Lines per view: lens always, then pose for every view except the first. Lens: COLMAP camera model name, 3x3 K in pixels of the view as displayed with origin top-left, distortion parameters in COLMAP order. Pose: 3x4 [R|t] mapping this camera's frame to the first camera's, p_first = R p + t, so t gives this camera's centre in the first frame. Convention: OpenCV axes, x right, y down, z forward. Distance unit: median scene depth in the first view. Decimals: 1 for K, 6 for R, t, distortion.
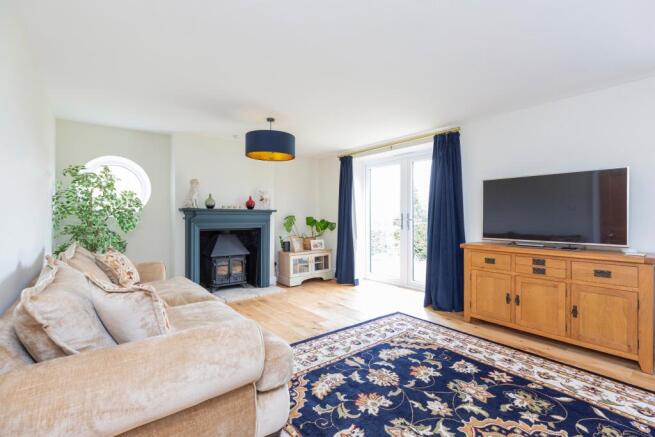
lens RADIAL K [[294.9, 0, 326.9], [0, 294.9, 217.4], [0, 0, 1]] dist [0.005019, 0.000879]
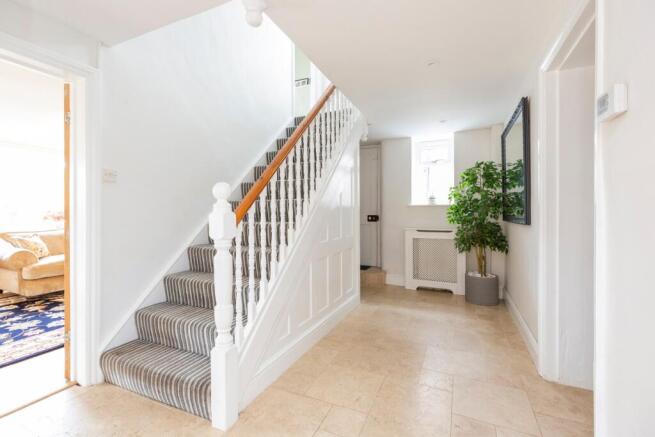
lens RADIAL K [[294.9, 0, 327.8], [0, 294.9, 215.6], [0, 0, 1]] dist [0.005019, 0.000879]
pose [[0.443686, 0.000266, -0.896183, 2.400723], [0.004556, 0.999986, 0.002552, 0.015870], [0.896171, -0.005215, 0.443678, 1.617407]]
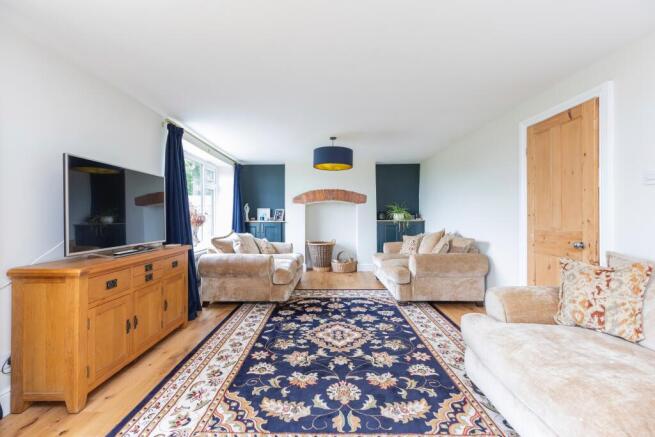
lens RADIAL K [[294.9, 0, 324.4], [0, 294.9, 217.9], [0, 0, 1]] dist [0.005019, 0.000879]
pose [[-0.773303, -0.002813, 0.634030, -0.347744], [0.000043, 0.999990, 0.004488, -0.006026], [-0.634037, 0.003498, -0.773295, 1.759538]]
